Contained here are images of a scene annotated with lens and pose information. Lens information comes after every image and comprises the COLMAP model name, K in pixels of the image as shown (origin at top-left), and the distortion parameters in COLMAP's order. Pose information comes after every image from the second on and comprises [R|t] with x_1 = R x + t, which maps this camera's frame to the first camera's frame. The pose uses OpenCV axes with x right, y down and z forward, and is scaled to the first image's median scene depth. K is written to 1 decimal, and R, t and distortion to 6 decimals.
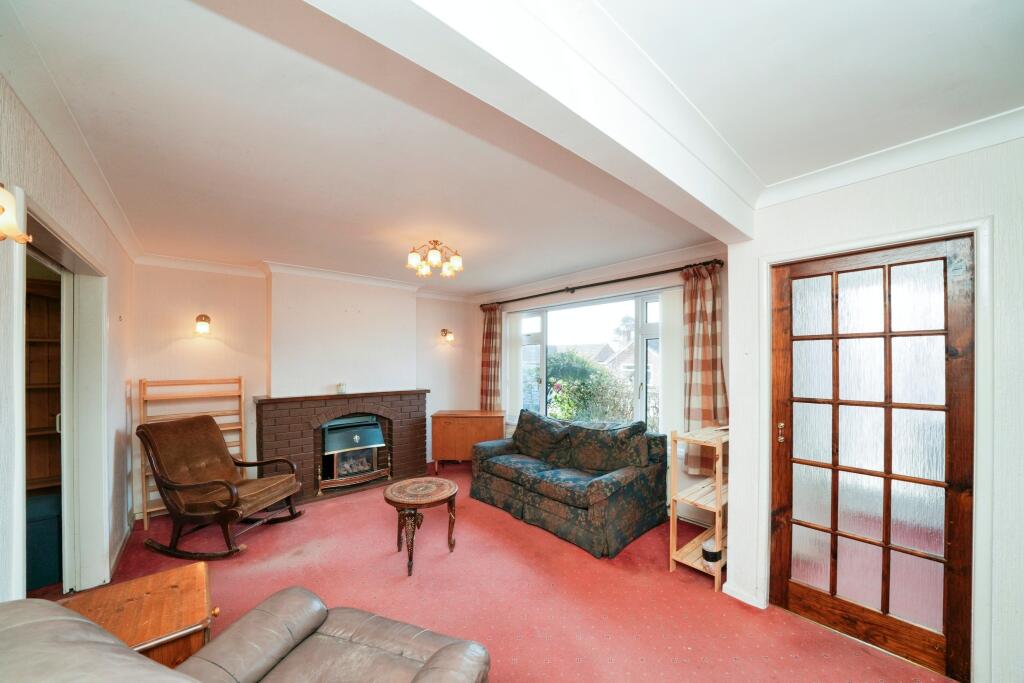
lens RADIAL K [[364.8, 0, 512.1], [0, 364.8, 358.2], [0, 0, 1]] dist [-0.001018, 0.000022]
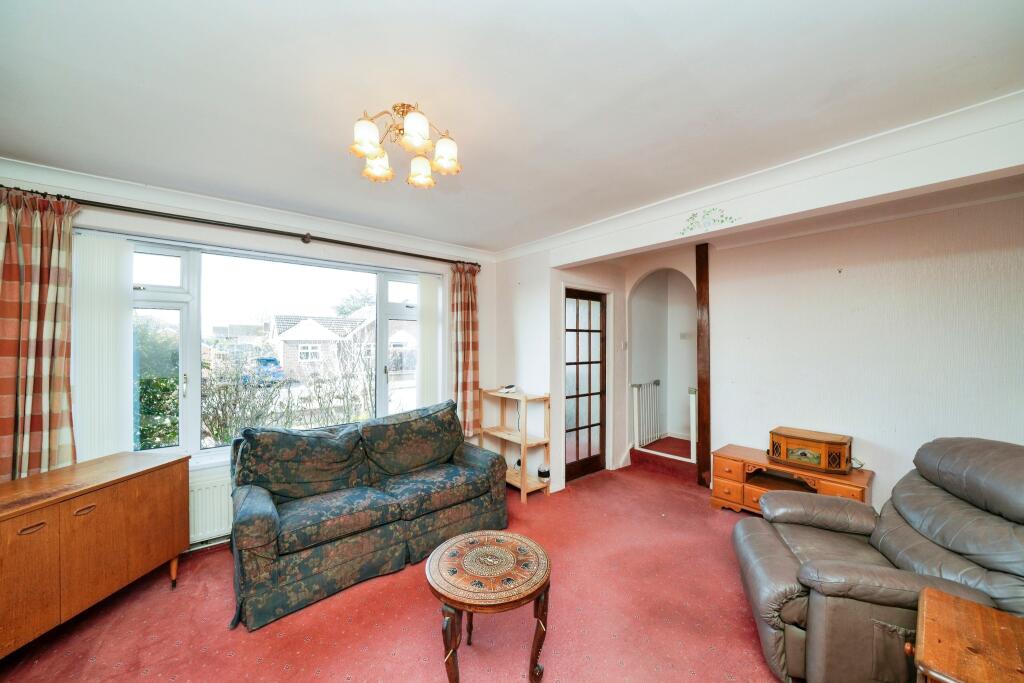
lens RADIAL K [[364.8, 0, 510.5], [0, 364.8, 345.1], [0, 0, 1]] dist [-0.001018, 0.000022]
pose [[0.031560, 0.008576, 0.999465, -0.556304], [-0.003591, 0.999958, -0.008466, 0.019072], [-0.999495, -0.003322, 0.031590, 0.647003]]
